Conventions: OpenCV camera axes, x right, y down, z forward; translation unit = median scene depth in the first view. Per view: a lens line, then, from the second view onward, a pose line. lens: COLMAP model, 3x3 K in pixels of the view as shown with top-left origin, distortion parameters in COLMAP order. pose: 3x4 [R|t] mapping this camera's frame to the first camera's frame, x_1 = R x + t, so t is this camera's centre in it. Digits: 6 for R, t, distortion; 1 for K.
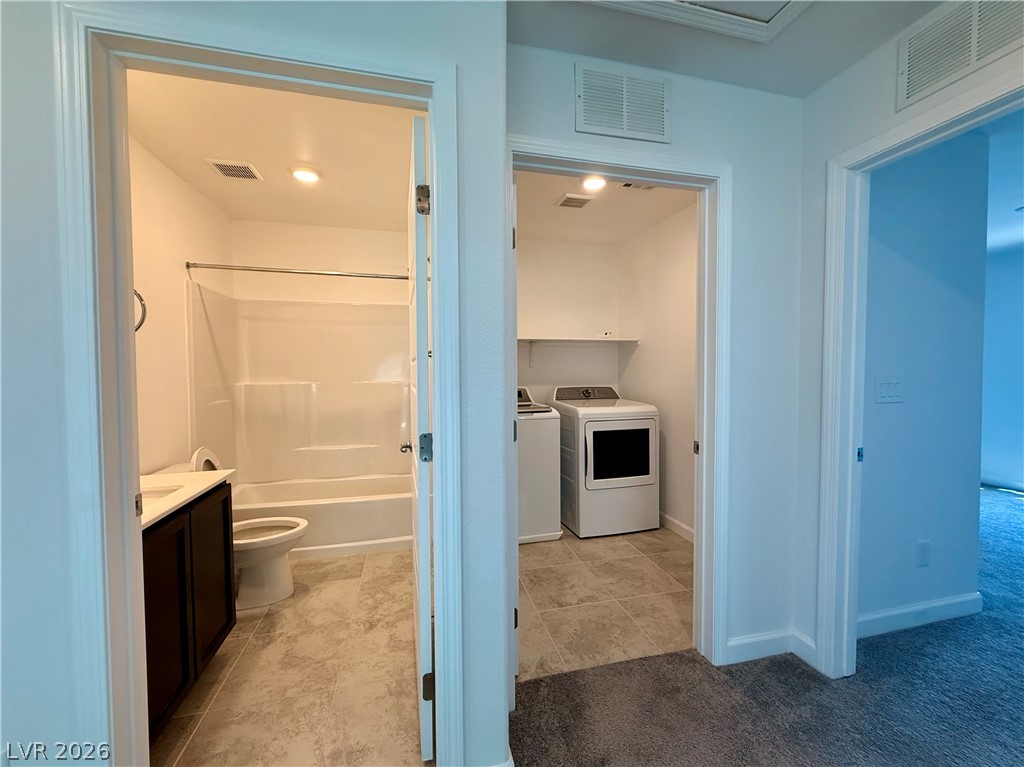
lens RADIAL K [[411.7, 0, 517.9], [0, 411.7, 384.1], [0, 0, 1]] dist [-0.000846, -0.000029]
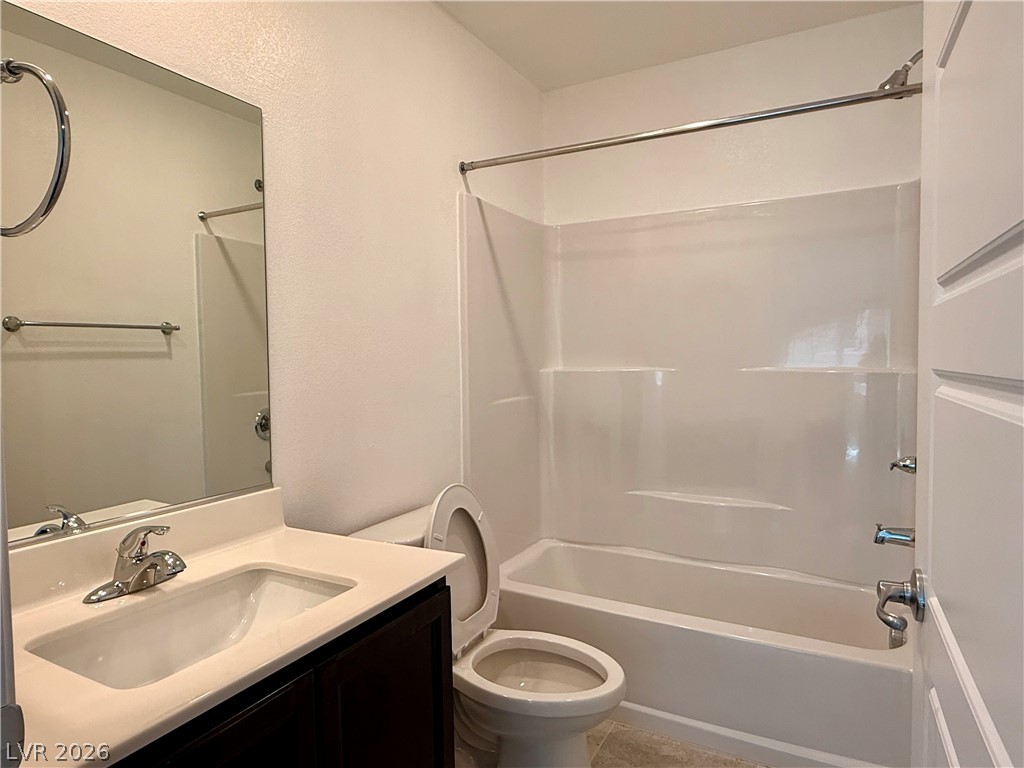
lens RADIAL K [[606.0, 0, 512.0], [0, 606.0, 384.0], [0, 0, 1]] dist [0.001210, 0.000076]
pose [[0.727952, 0.025214, -0.685164, -0.116127], [-0.013943, 0.999661, 0.021975, 0.001711], [0.685486, -0.006443, 0.728057, 0.329544]]
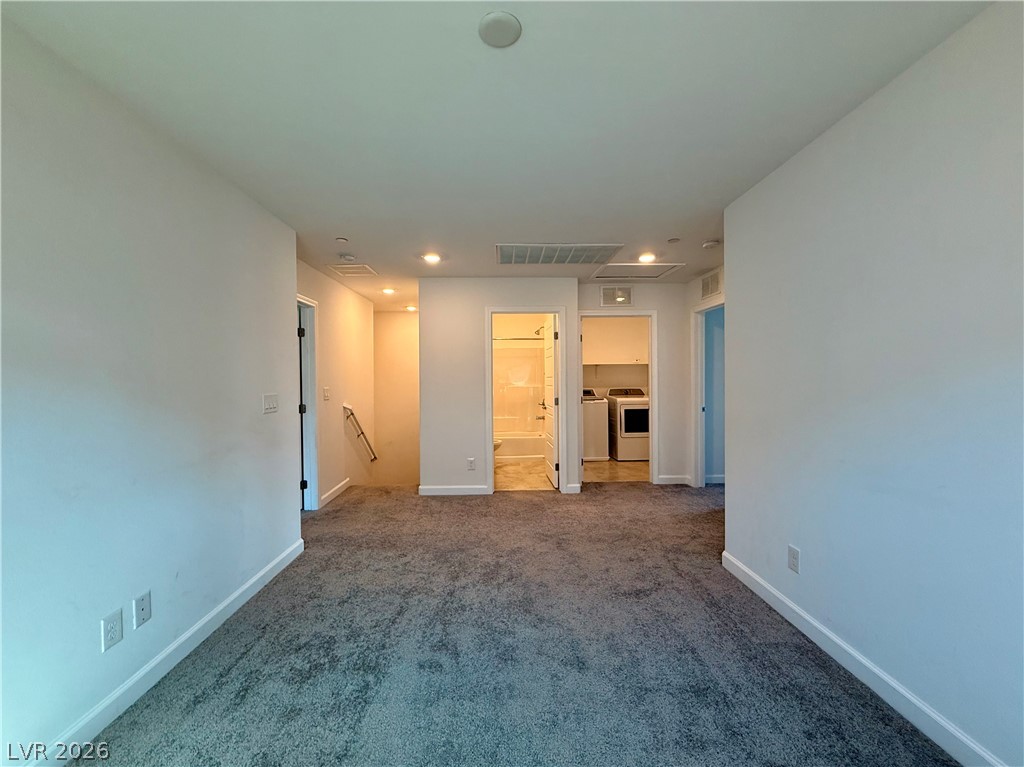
lens RADIAL K [[411.7, 0, 517.9], [0, 411.7, 384.1], [0, 0, 1]] dist [-0.000846, -0.000029]
pose [[0.978323, -0.002697, -0.207067, 0.084192], [-0.001661, 0.999781, -0.020868, 0.030102], [0.207078, 0.020760, 0.978104, -1.109914]]
